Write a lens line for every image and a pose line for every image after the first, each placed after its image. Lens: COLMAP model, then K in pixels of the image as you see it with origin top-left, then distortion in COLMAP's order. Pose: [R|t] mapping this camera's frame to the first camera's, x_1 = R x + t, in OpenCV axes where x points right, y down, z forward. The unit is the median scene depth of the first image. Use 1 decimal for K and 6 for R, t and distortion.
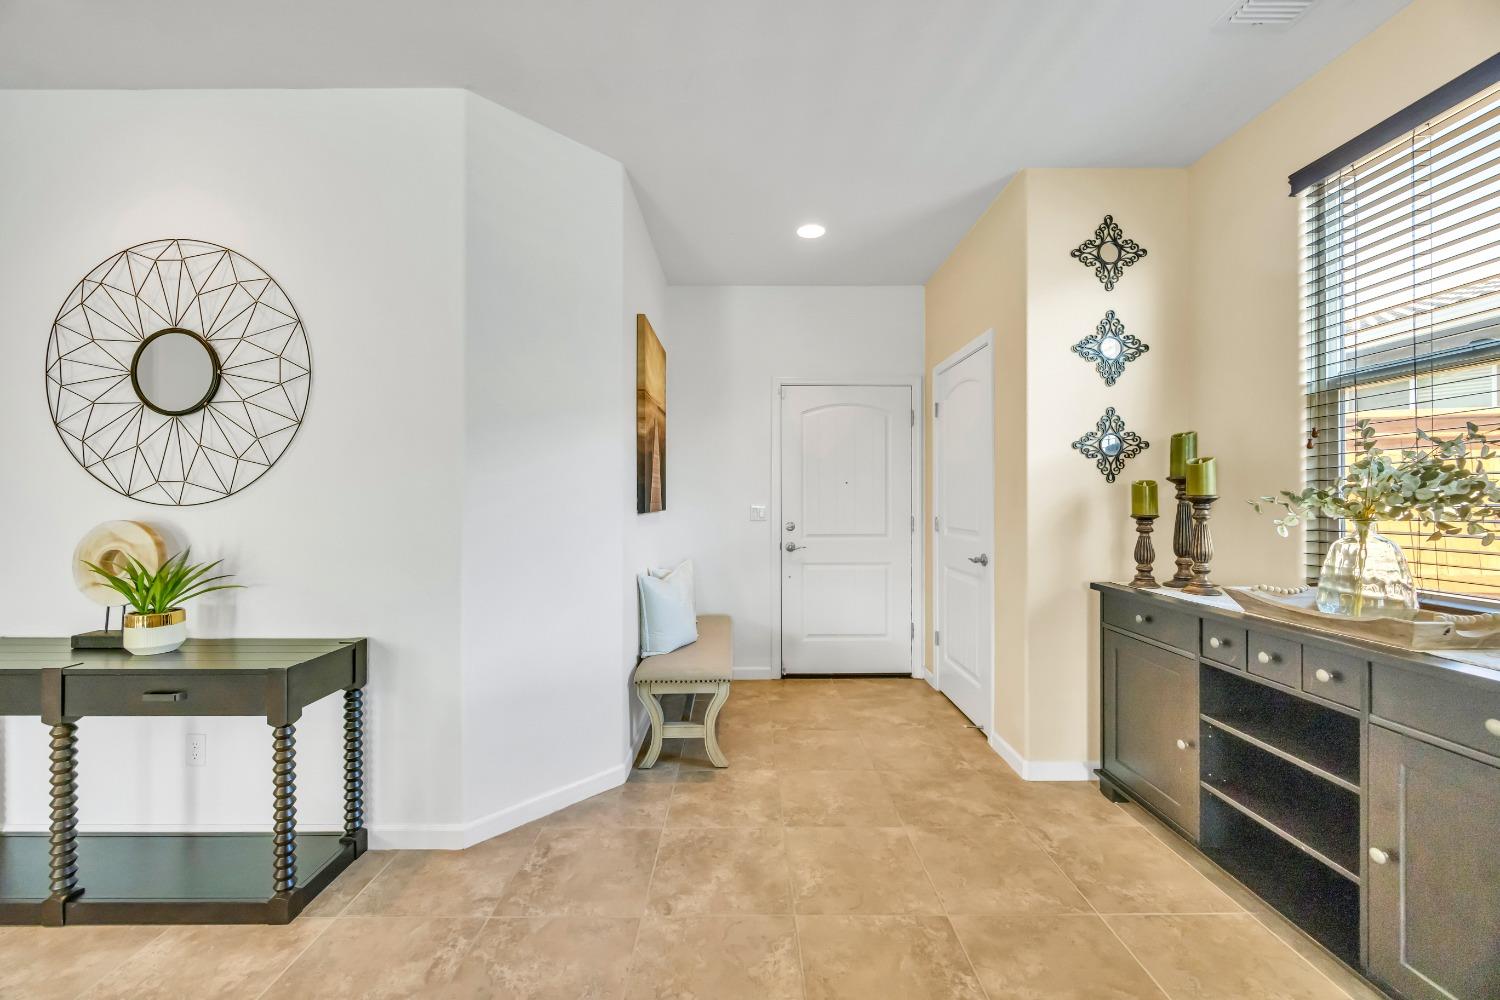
lens RADIAL K [[565.1, 0, 749.3], [0, 565.1, 500.9], [0, 0, 1]] dist [-0.004972, 0.000382]
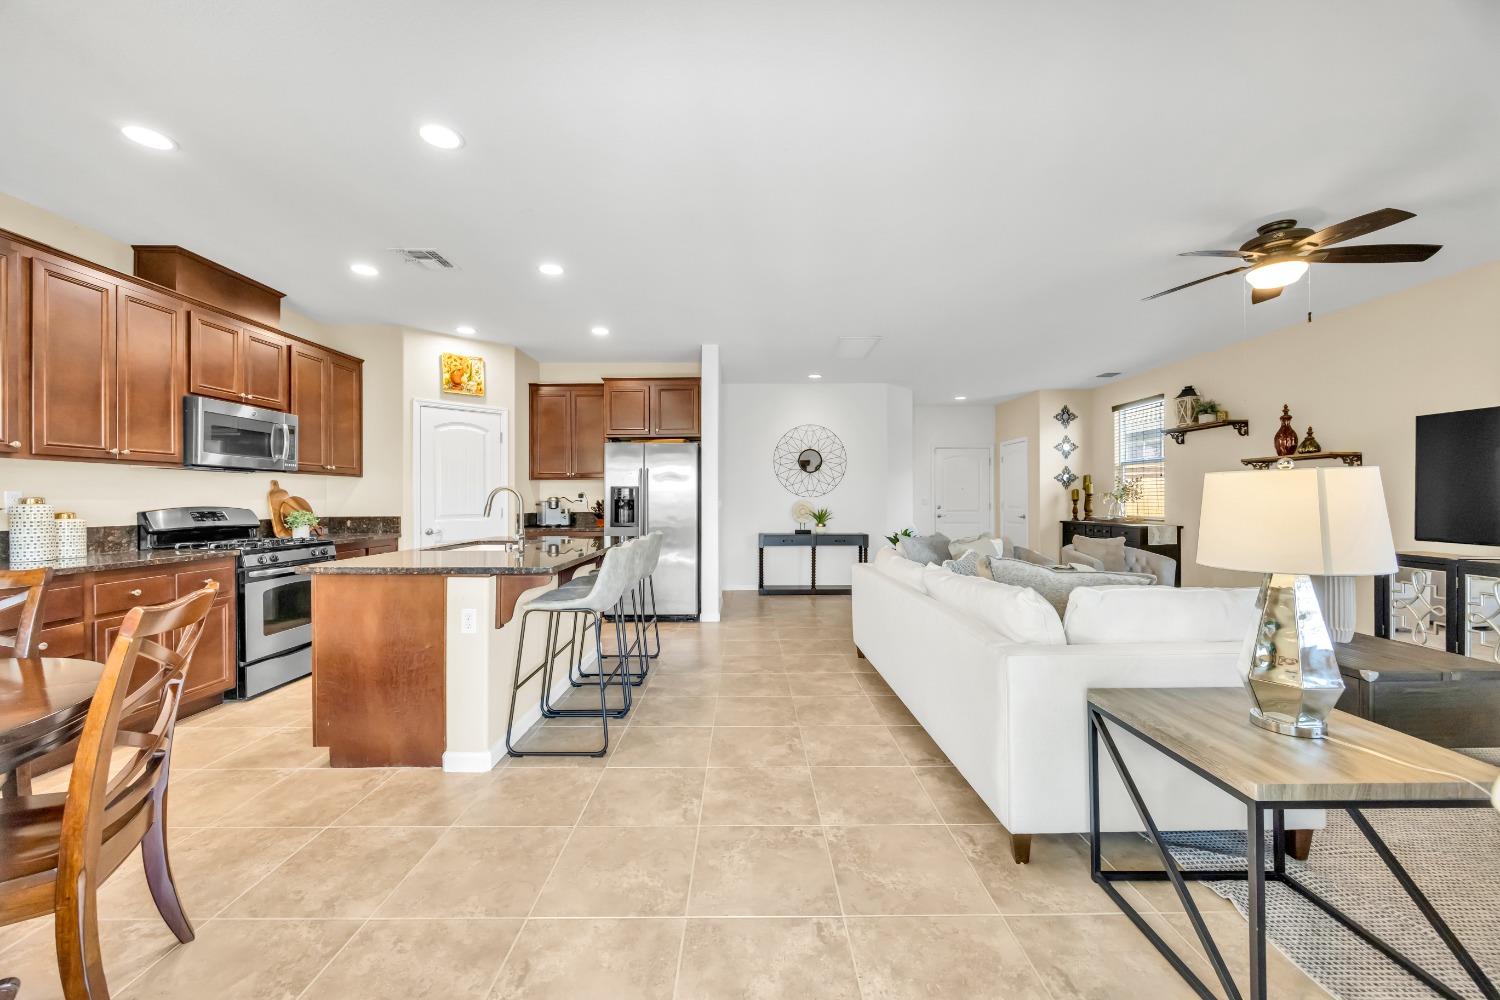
lens RADIAL K [[565.1, 0, 750.7], [0, 565.1, 498.3], [0, 0, 1]] dist [-0.004972, 0.000382]
pose [[0.999988, -0.002132, -0.004459, -1.209199], [0.002125, 0.999997, -0.001527, 0.018587], [0.004462, 0.001517, 0.999989, -2.355158]]
